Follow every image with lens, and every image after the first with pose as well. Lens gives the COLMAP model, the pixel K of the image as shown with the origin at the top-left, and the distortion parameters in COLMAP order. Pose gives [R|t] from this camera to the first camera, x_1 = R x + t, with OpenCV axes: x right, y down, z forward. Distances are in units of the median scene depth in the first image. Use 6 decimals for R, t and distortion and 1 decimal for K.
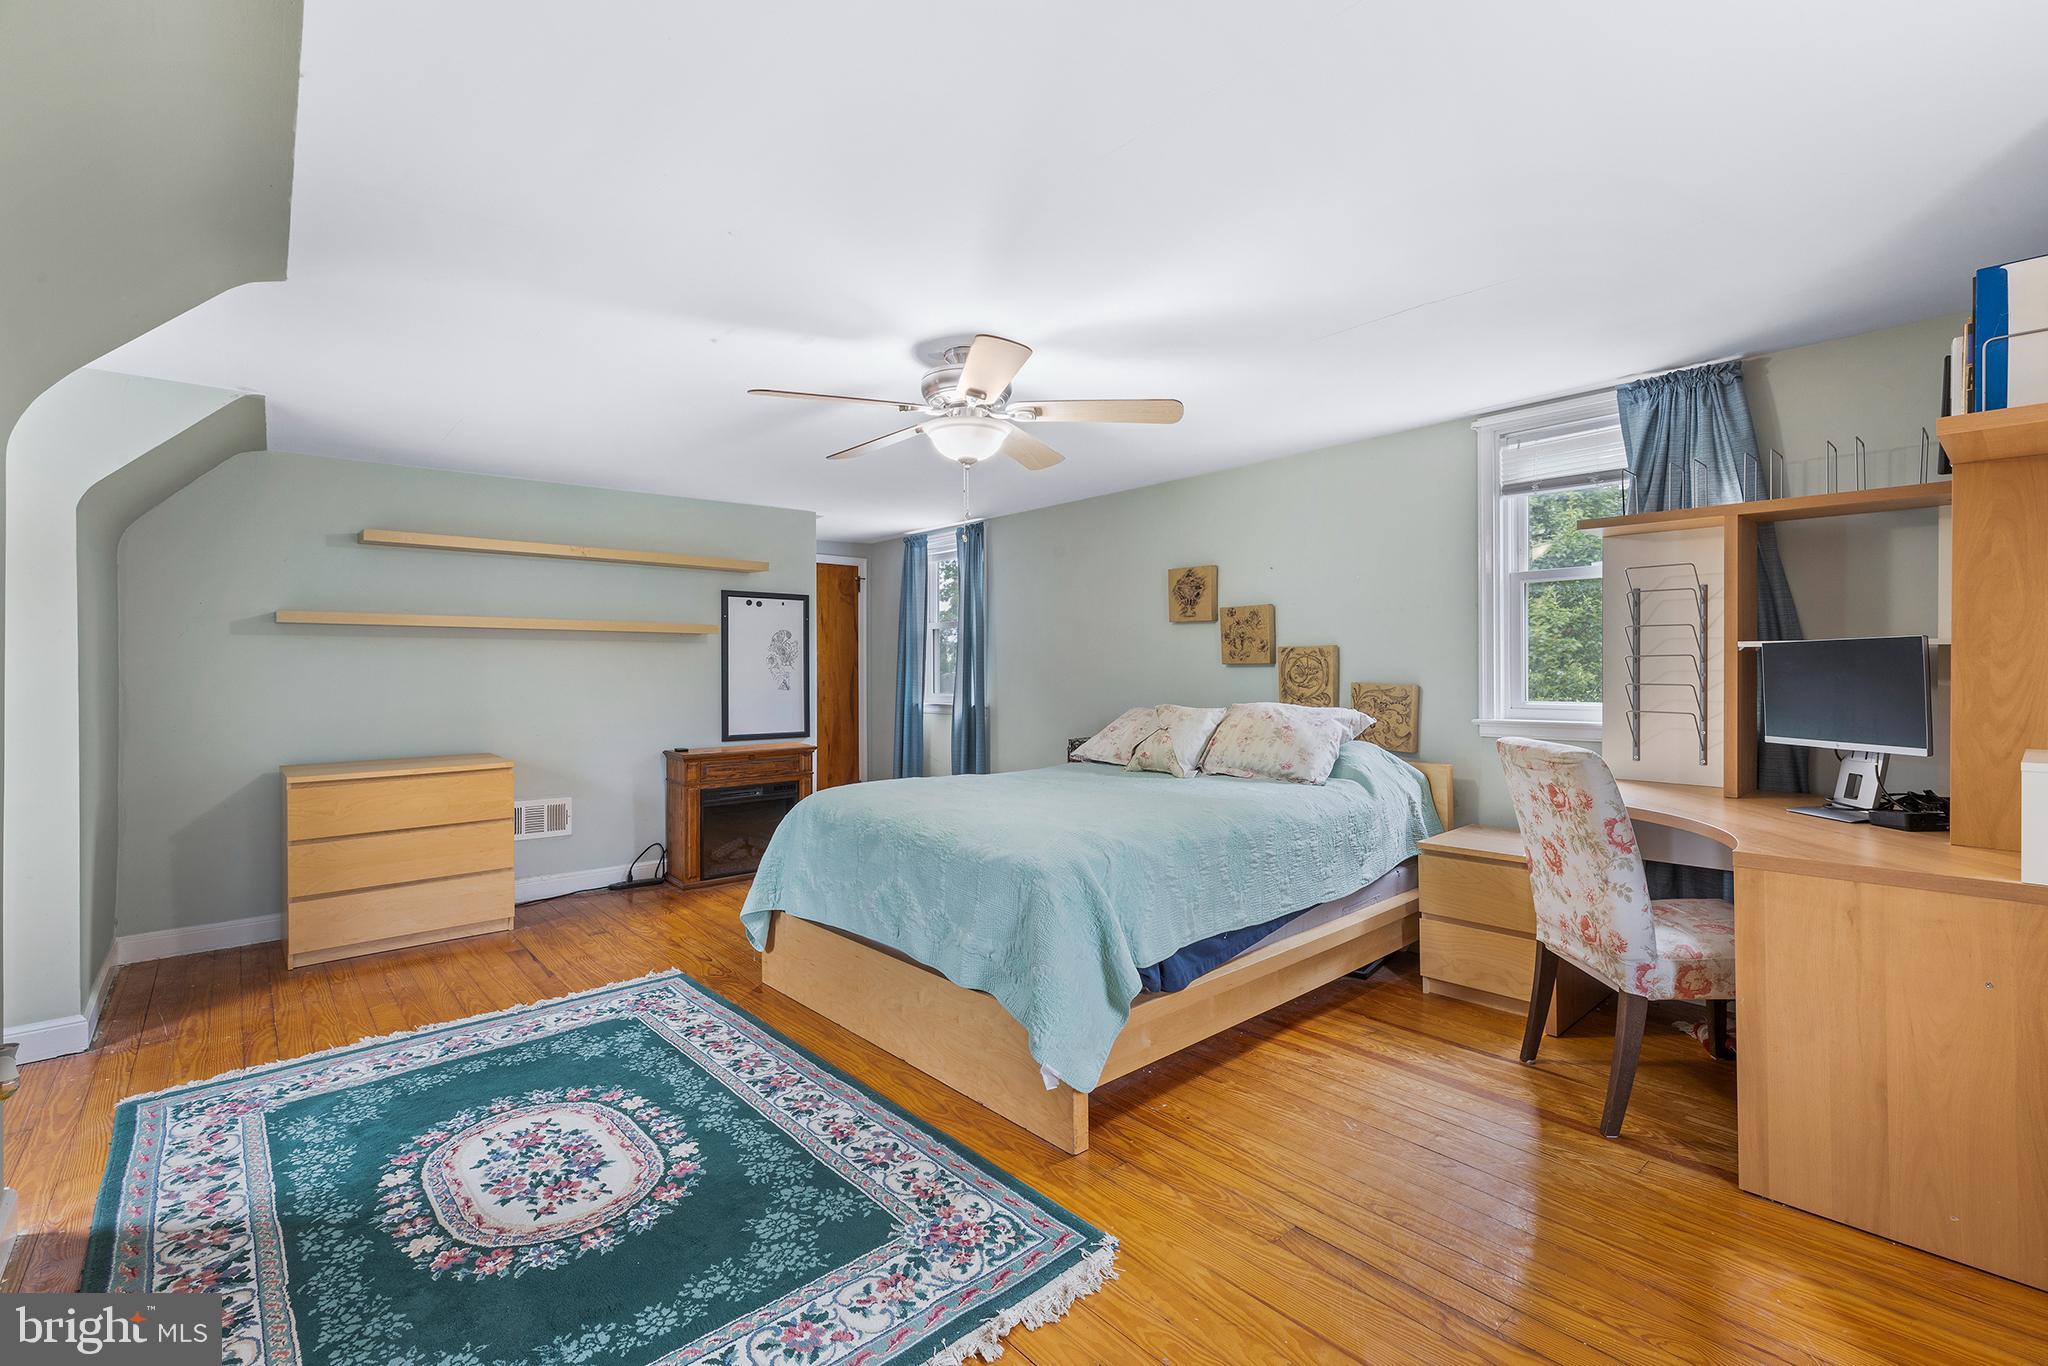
lens RADIAL K [[944.6, 0, 1028.3], [0, 944.6, 679.7], [0, 0, 1]] dist [0.004271, 0.000003]
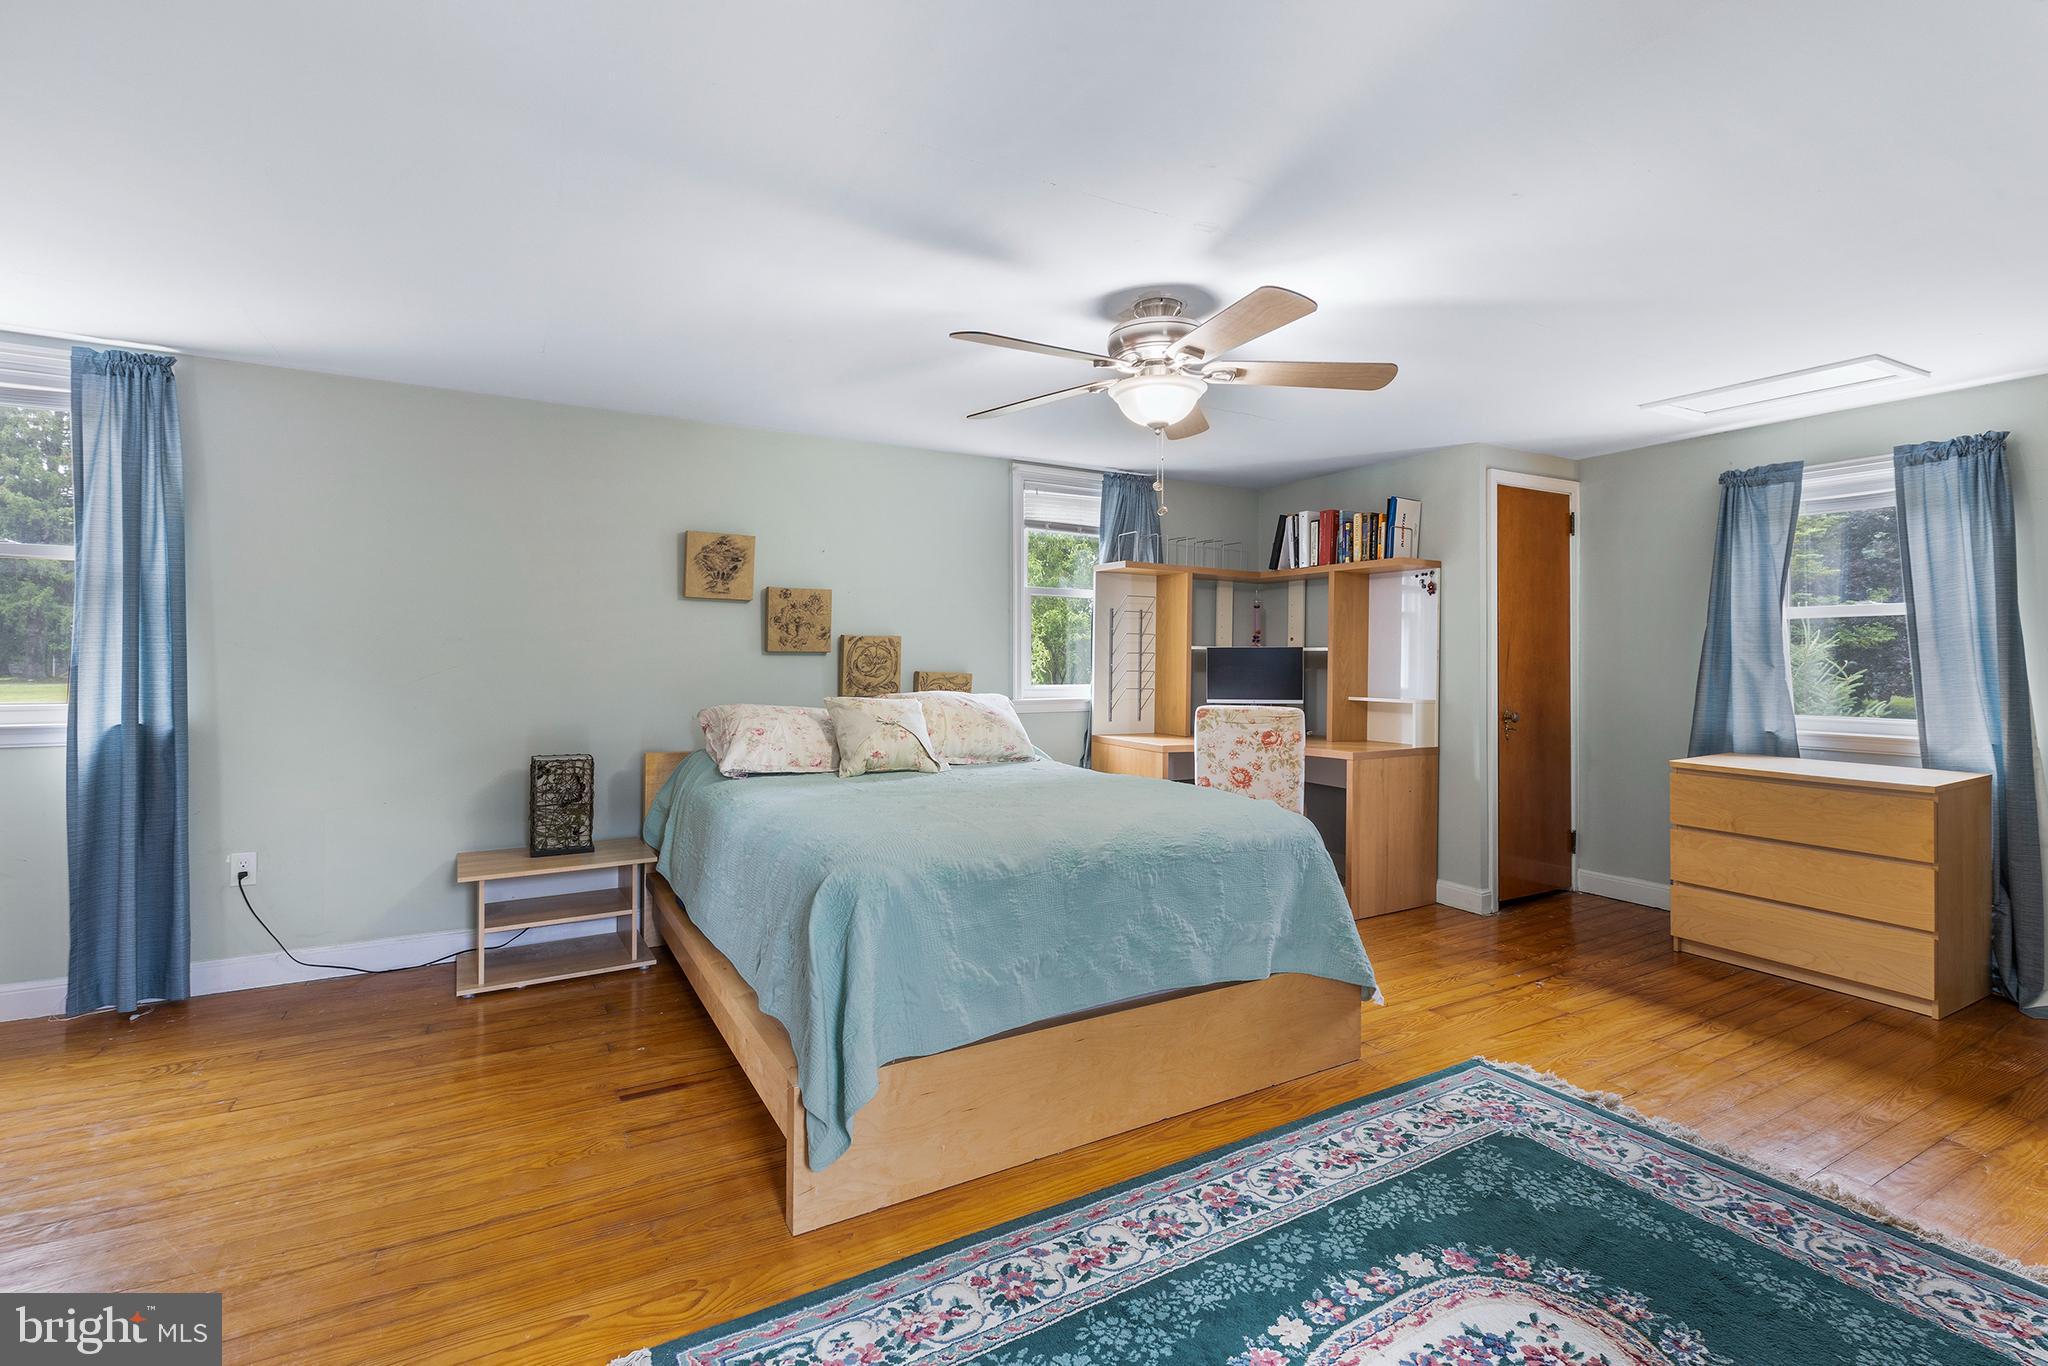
lens RADIAL K [[944.6, 0, 1028.3], [0, 944.6, 679.7], [0, 0, 1]] dist [0.004271, 0.000003]
pose [[0.169643, -0.013119, 0.985418, -1.051826], [0.002154, 0.999914, 0.012942, -0.002023], [-0.985503, -0.000073, 0.169657, 1.046333]]
